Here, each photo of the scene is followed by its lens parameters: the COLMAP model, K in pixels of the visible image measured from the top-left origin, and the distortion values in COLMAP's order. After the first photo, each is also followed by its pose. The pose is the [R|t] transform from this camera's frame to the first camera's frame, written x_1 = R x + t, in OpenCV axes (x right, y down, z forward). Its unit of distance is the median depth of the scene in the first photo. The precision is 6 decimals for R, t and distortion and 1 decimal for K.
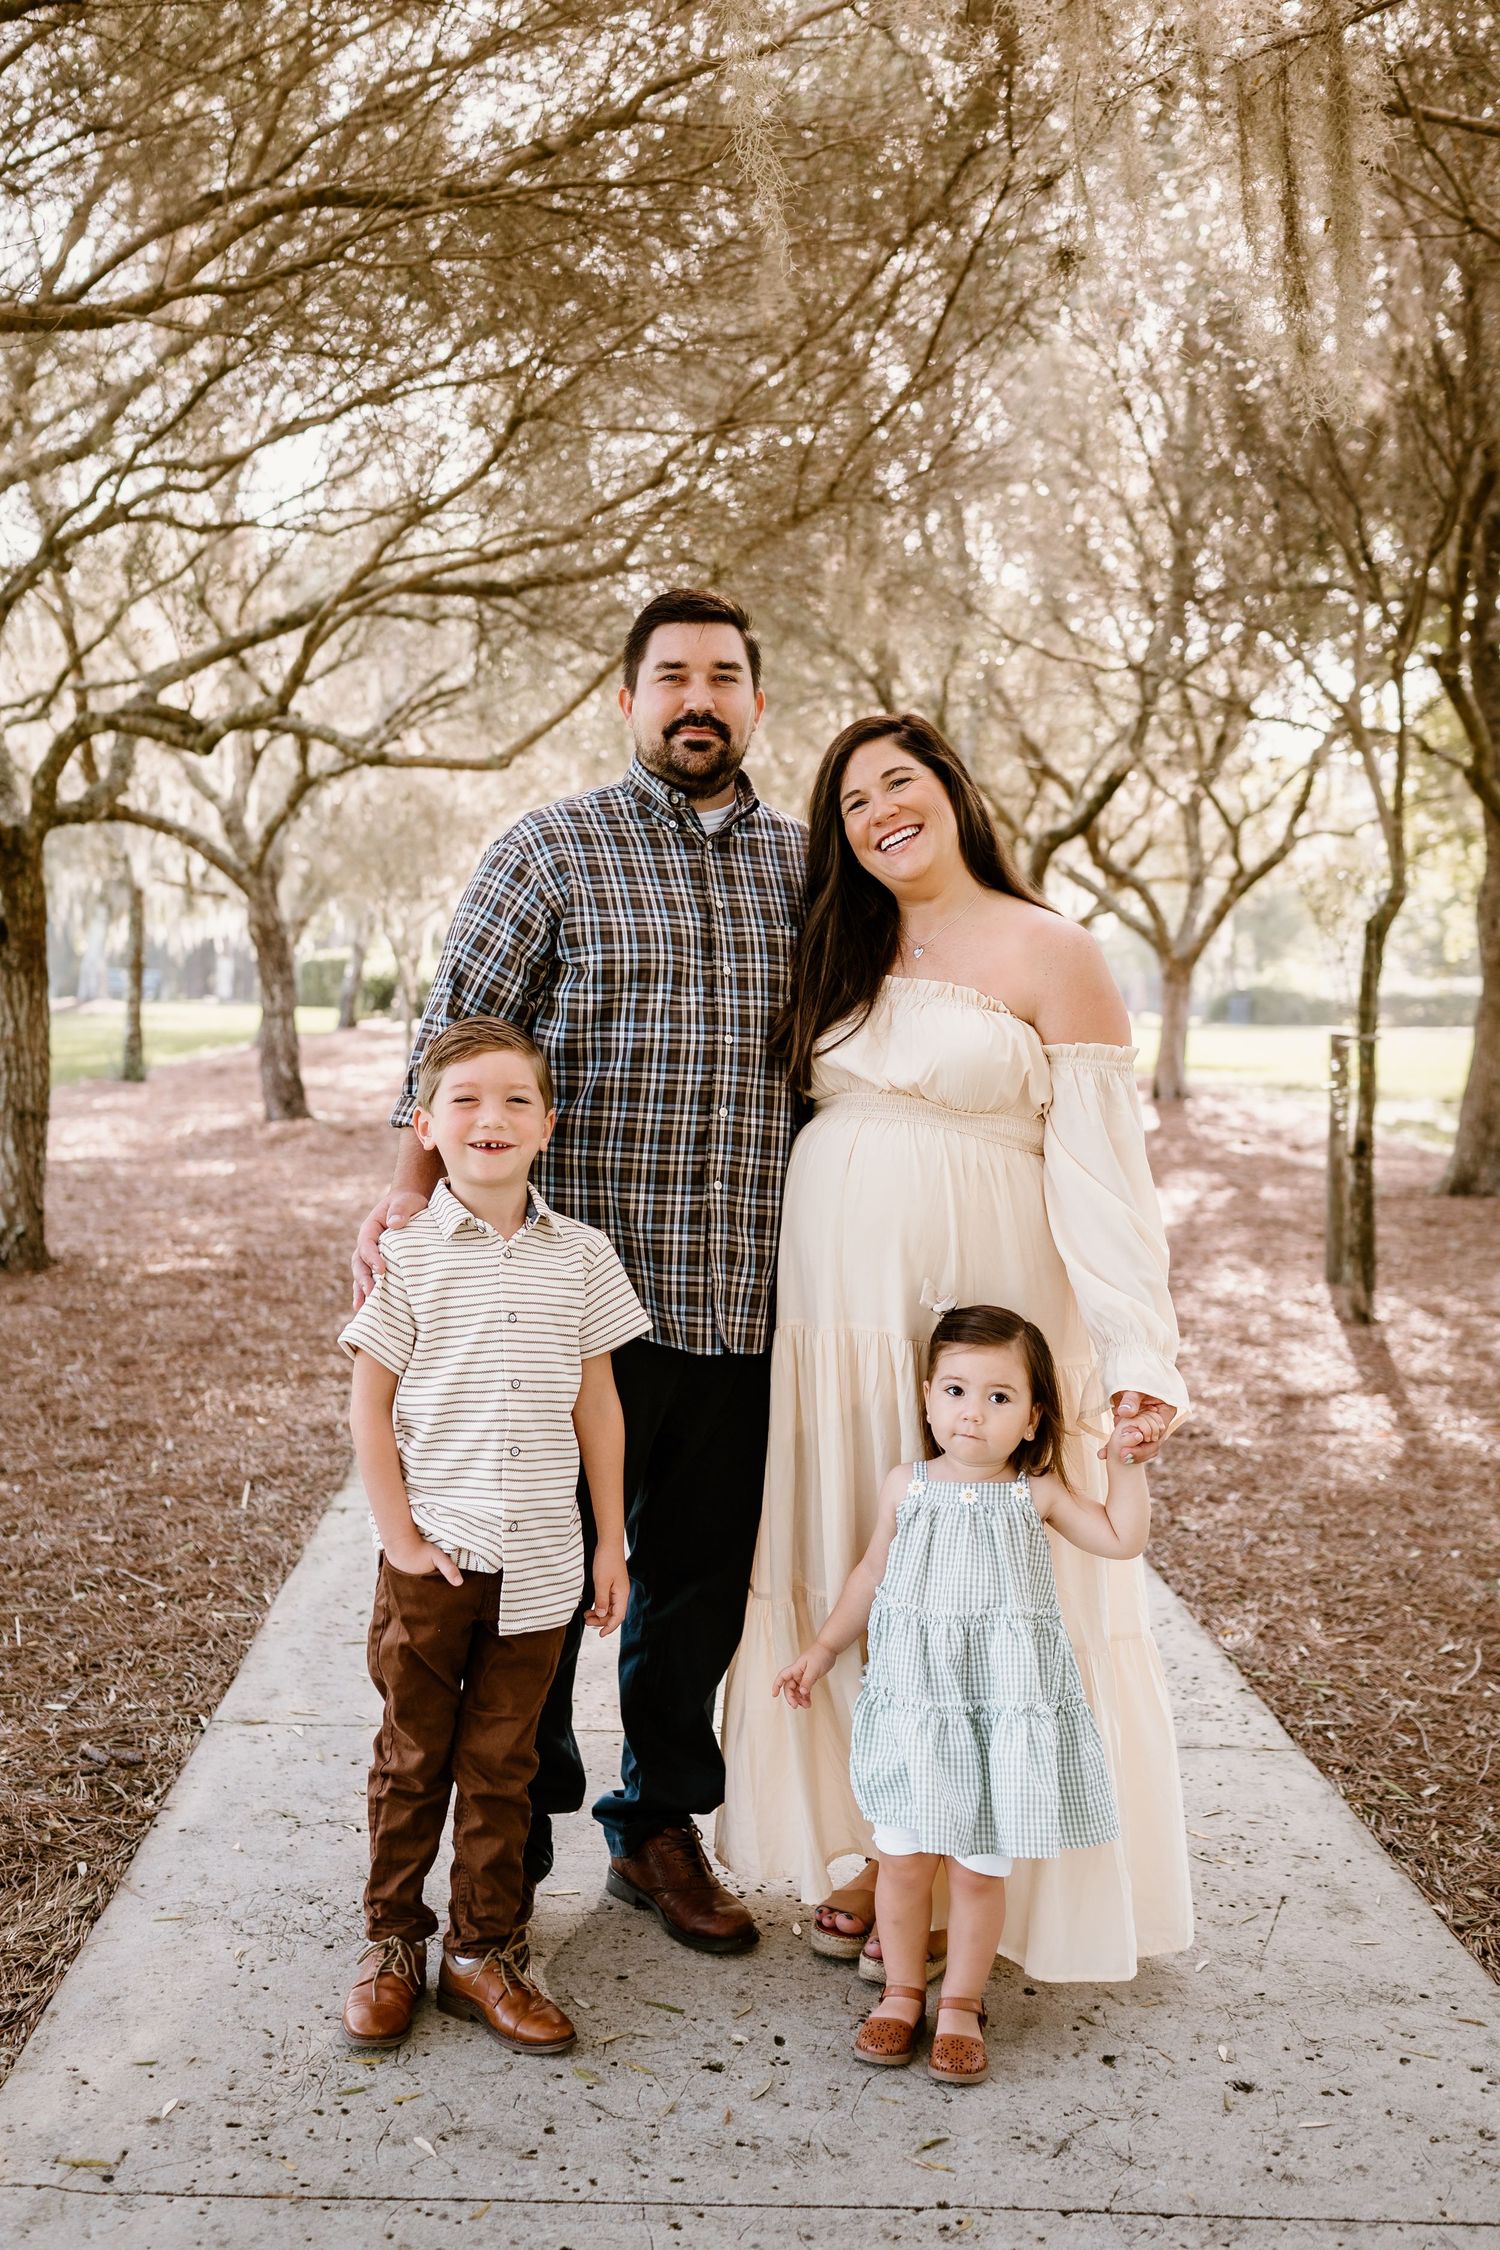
lens RADIAL K [[2405.3, 0, 606.1], [0, 2405.3, 1027.0], [0, 0, 1]] dist [-0.004616, 0.000000]
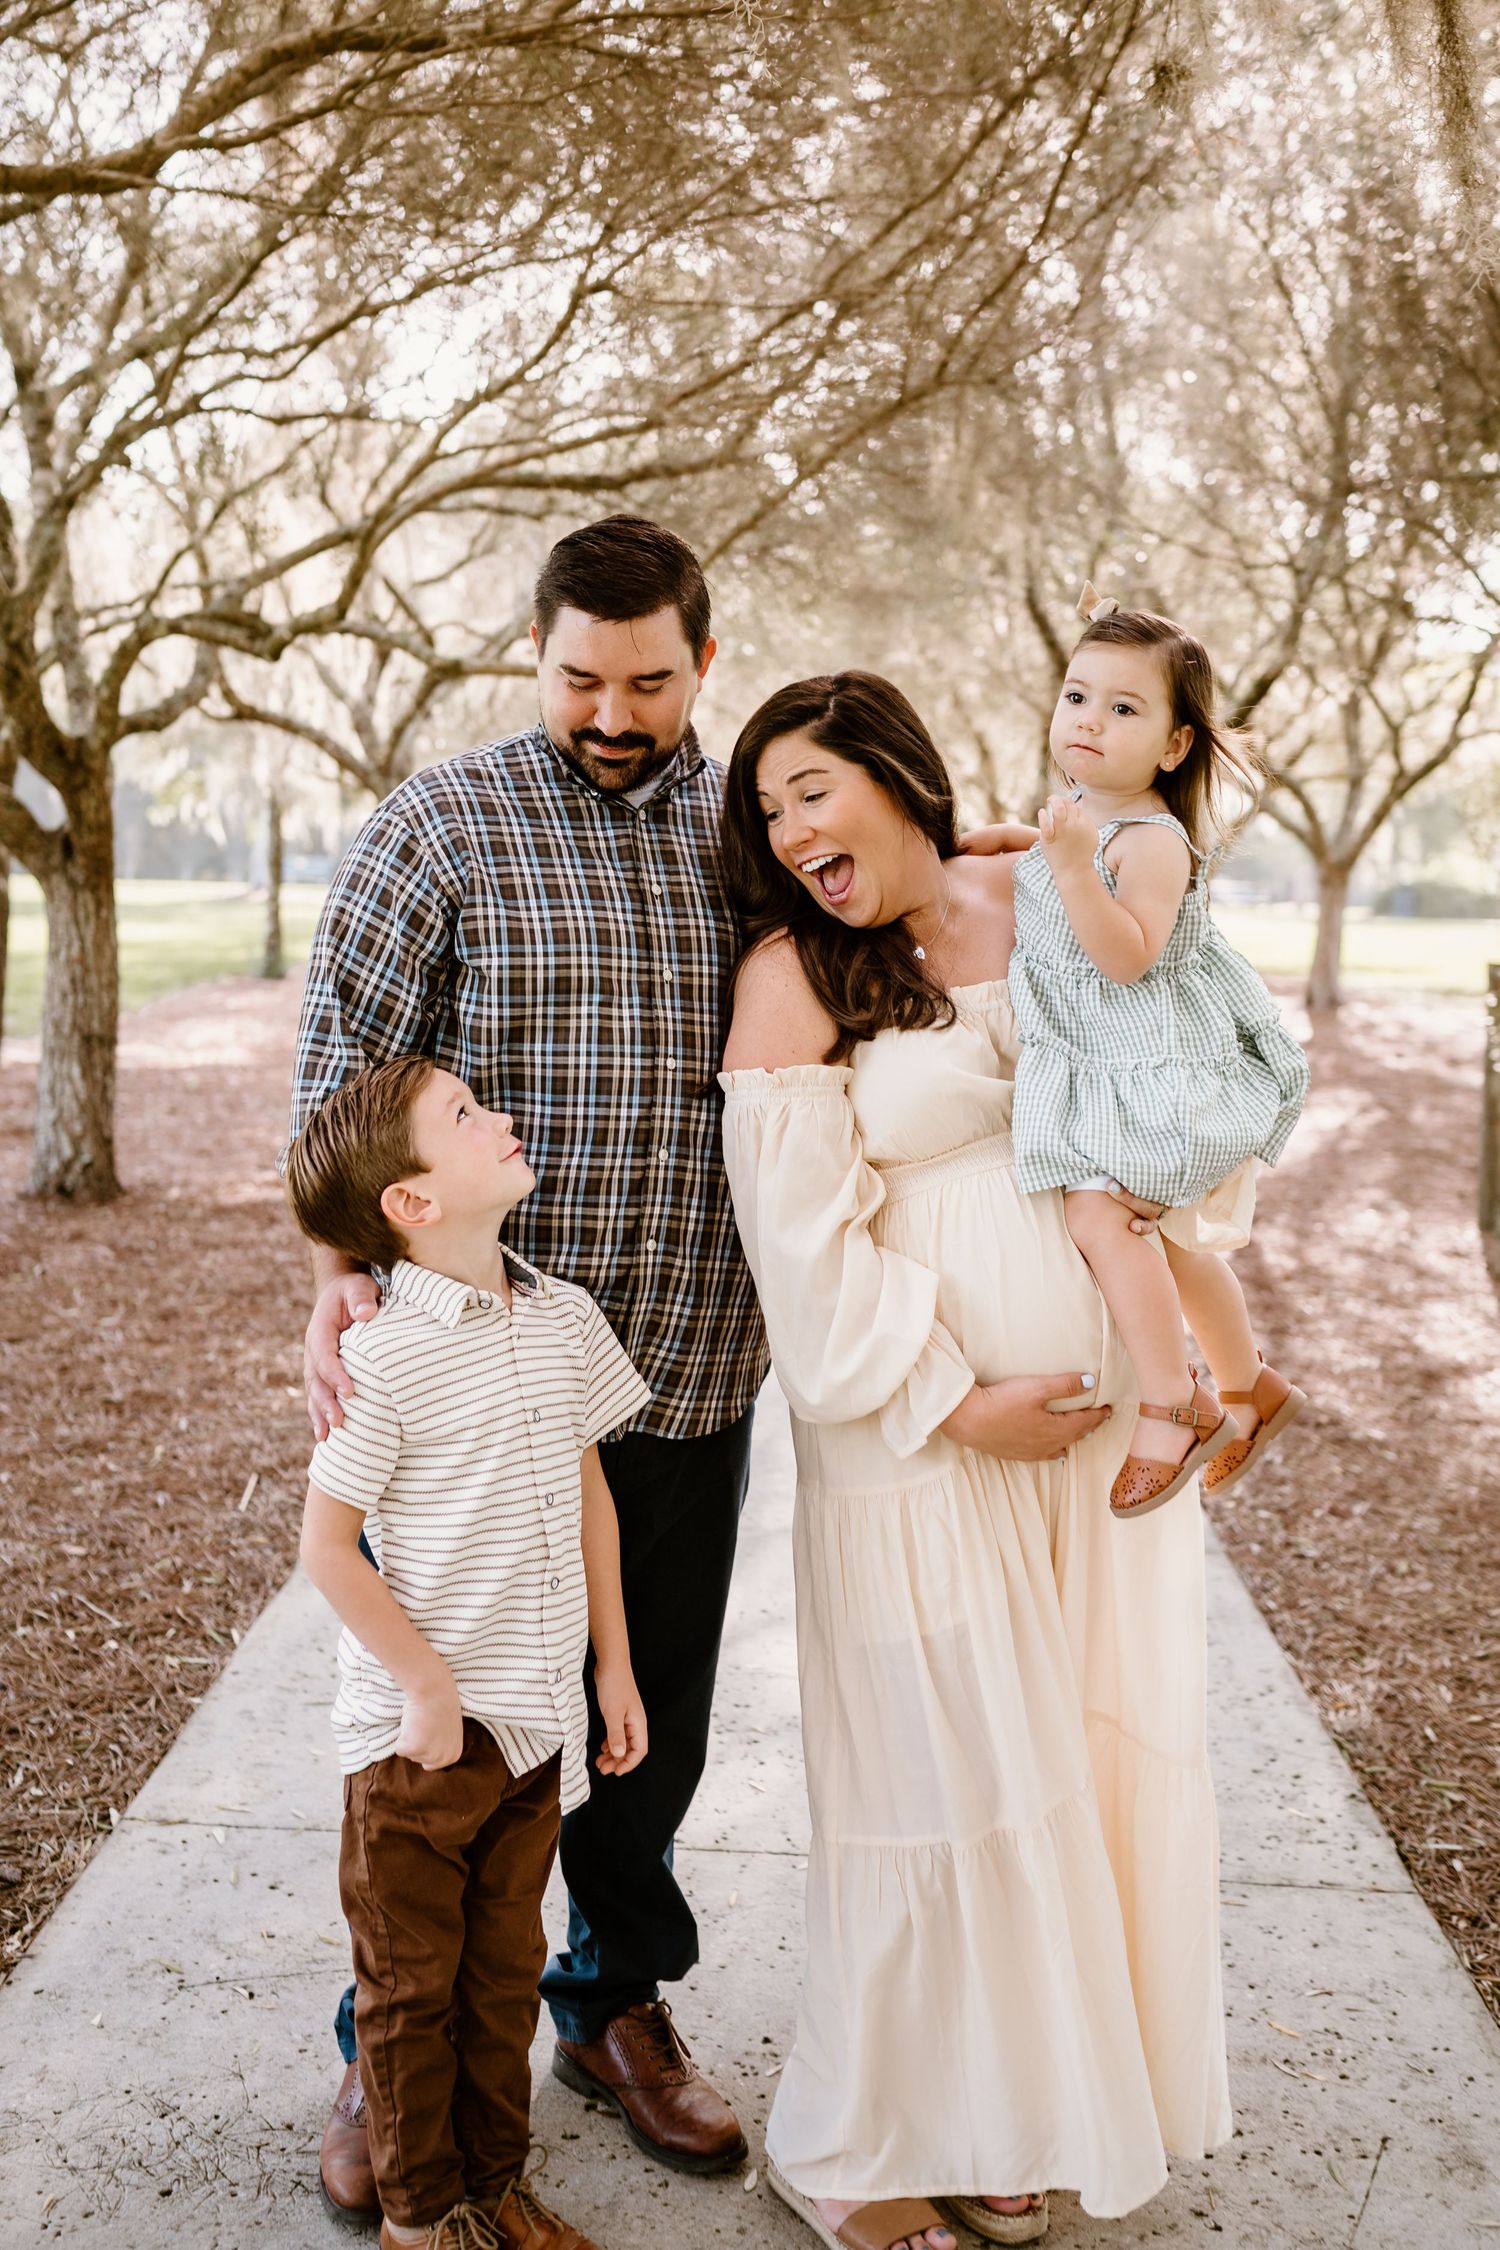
lens RADIAL K [[2280.7, 0, 628.9], [0, 2280.7, 1031.5], [0, 0, 1]] dist [-0.008132, 0.000000]
pose [[0.997577, 0.007265, -0.069190, 0.057437], [-0.003617, 0.998603, 0.052711, -0.028235], [0.069477, -0.052333, 0.996210, 0.178894]]
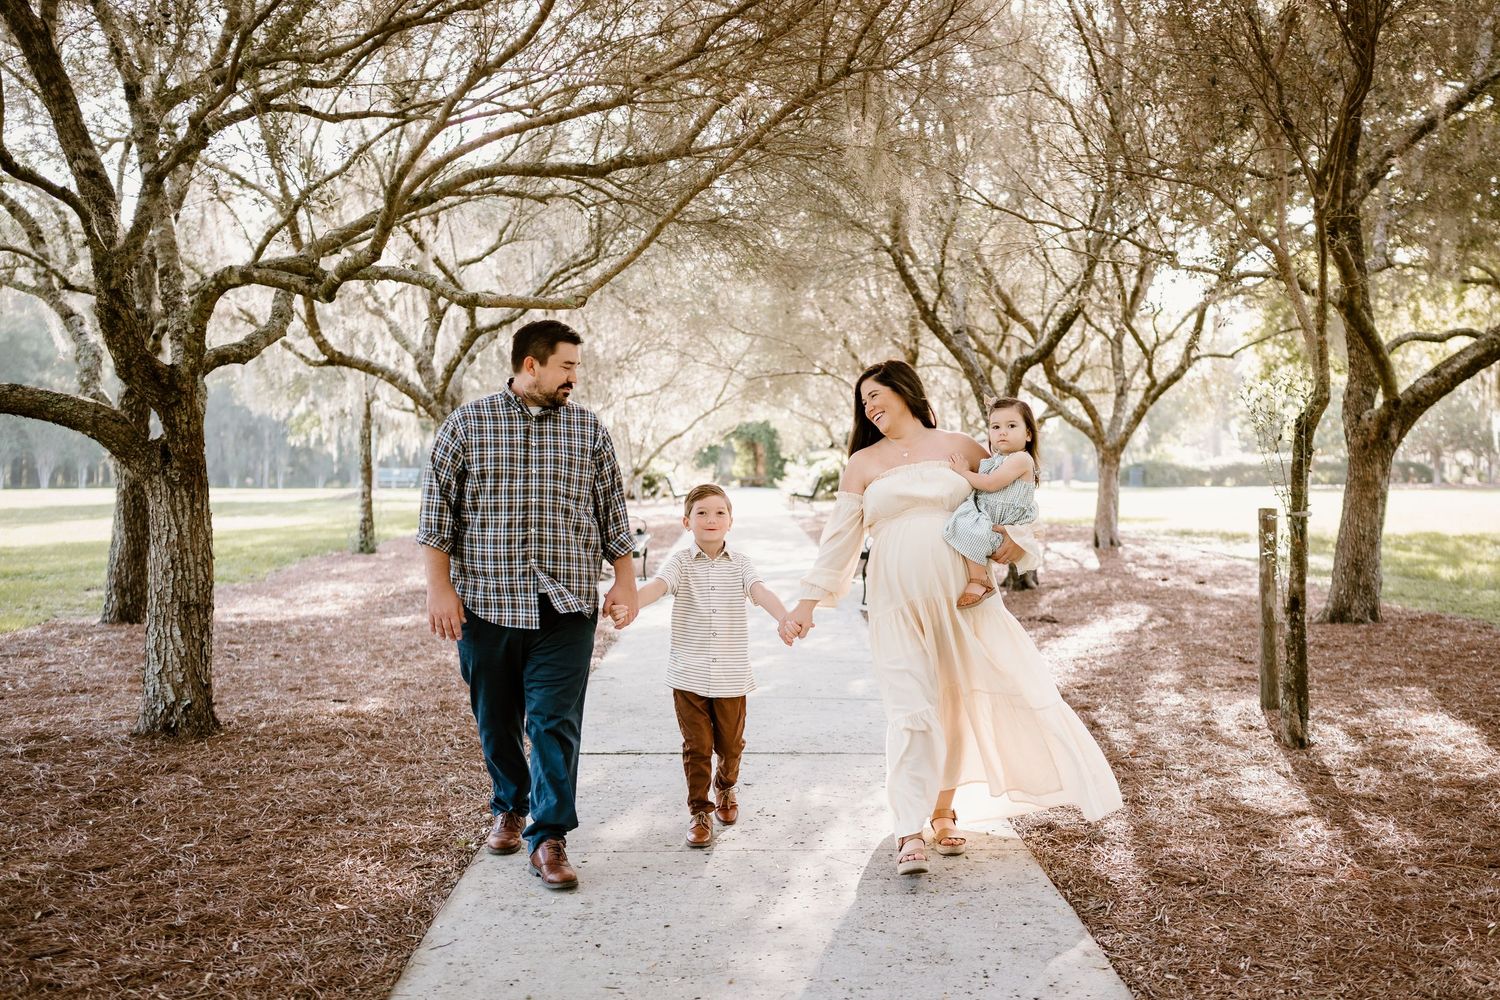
lens RADIAL K [[1520.5, 0, 762.8], [0, 1520.5, 533.0], [0, 0, 1]] dist [-0.008132, 0.000000]
pose [[0.999444, -0.026899, 0.019710, 0.048722], [0.026398, 0.999333, 0.025251, -0.021652], [-0.020376, -0.024716, 0.999487, 0.408191]]
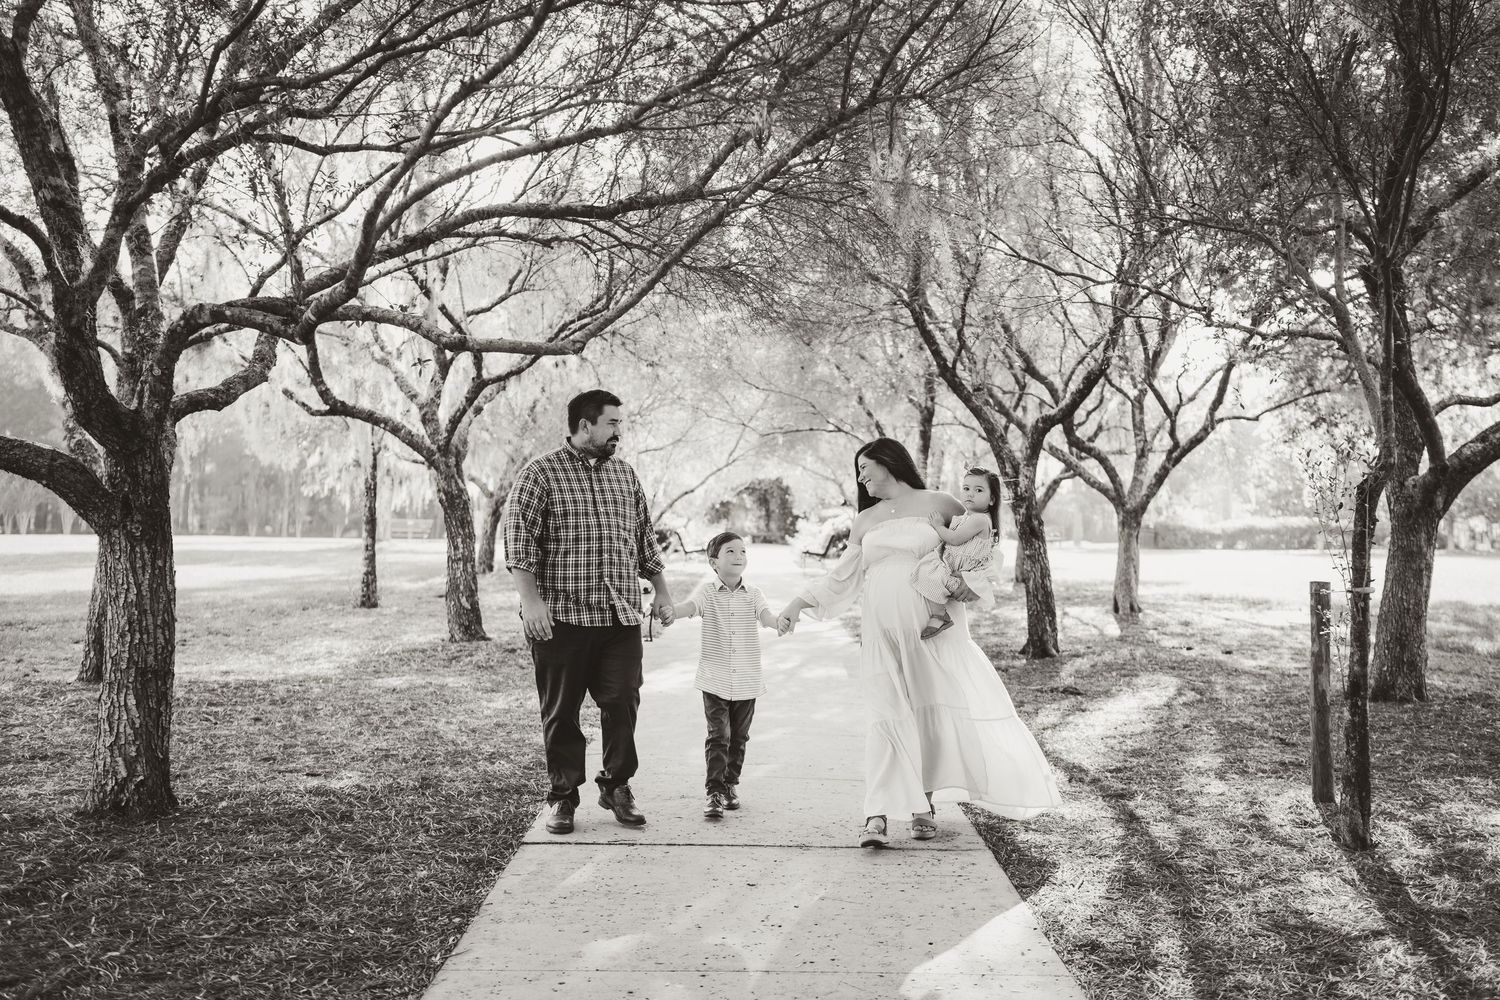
lens RADIAL K [[1520.5, 0, 764.7], [0, 1520.5, 507.6], [0, 0, 1]] dist [-0.008132, 0.000000]
pose [[0.999821, -0.010805, 0.015513, 0.050066], [0.011240, 0.999539, -0.028212, -0.029657], [-0.015201, 0.028381, 0.999482, 0.517944]]
